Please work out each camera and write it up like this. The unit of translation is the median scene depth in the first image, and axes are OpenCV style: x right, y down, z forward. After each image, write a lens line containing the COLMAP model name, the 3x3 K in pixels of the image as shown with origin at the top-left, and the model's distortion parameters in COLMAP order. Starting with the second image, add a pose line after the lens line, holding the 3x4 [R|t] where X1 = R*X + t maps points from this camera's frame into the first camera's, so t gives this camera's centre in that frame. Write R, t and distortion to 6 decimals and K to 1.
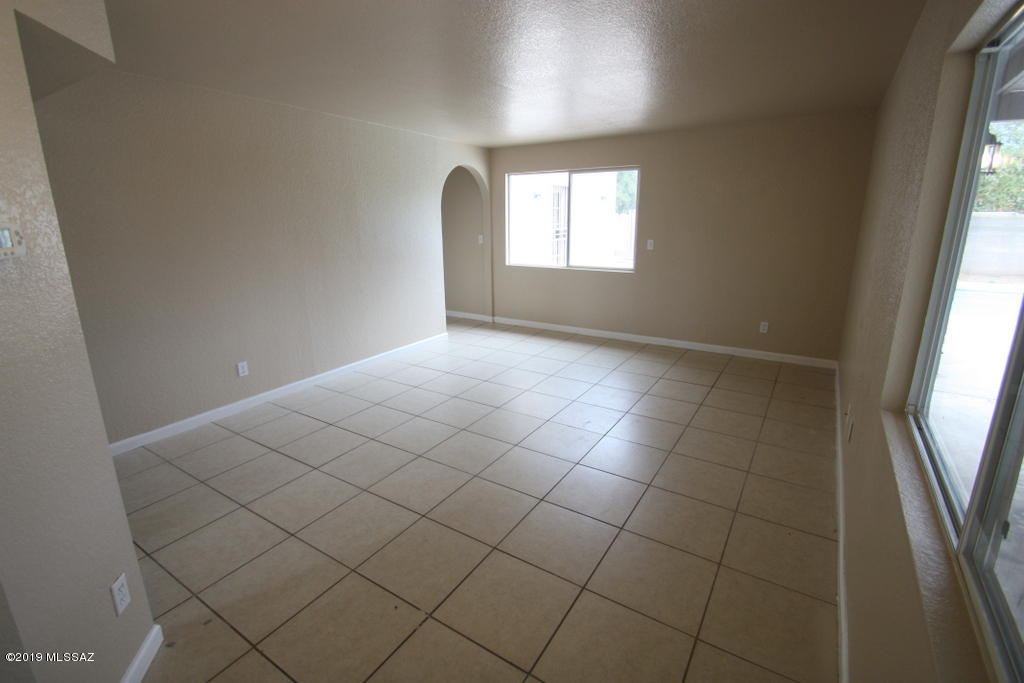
lens RADIAL K [[478.7, 0, 506.5], [0, 478.7, 329.4], [0, 0, 1]] dist [0.018186, -0.018378]
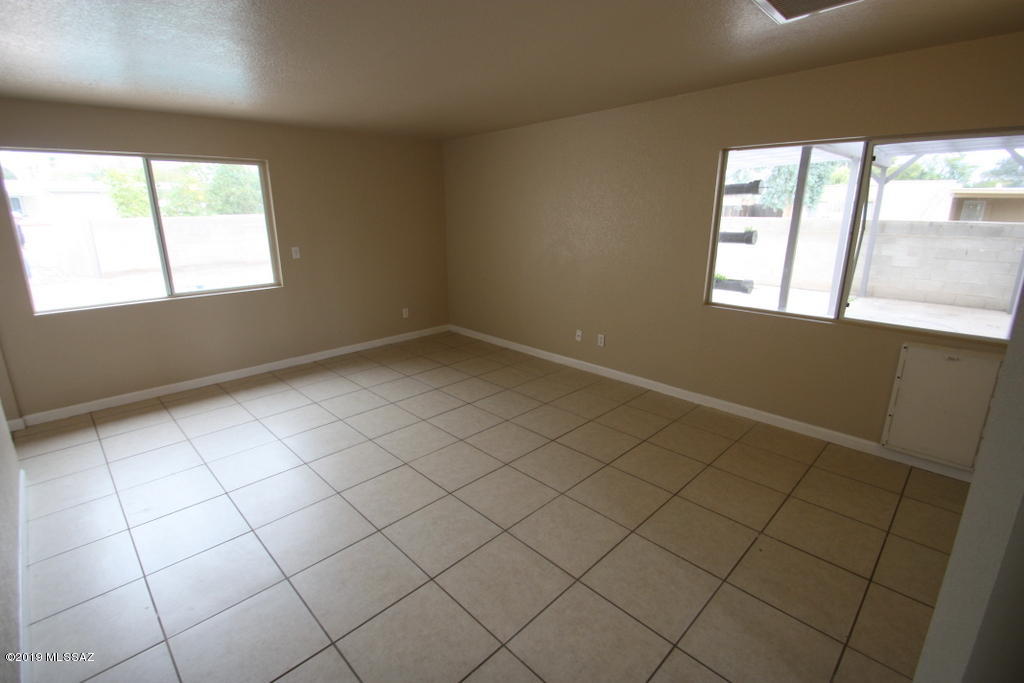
lens RADIAL K [[478.7, 0, 506.5], [0, 478.7, 329.4], [0, 0, 1]] dist [0.018186, -0.018378]
pose [[0.210522, -0.232629, 0.949507, -0.494170], [0.235665, 0.954707, 0.181652, -0.111221], [-0.948758, 0.185523, 0.255809, 0.431714]]
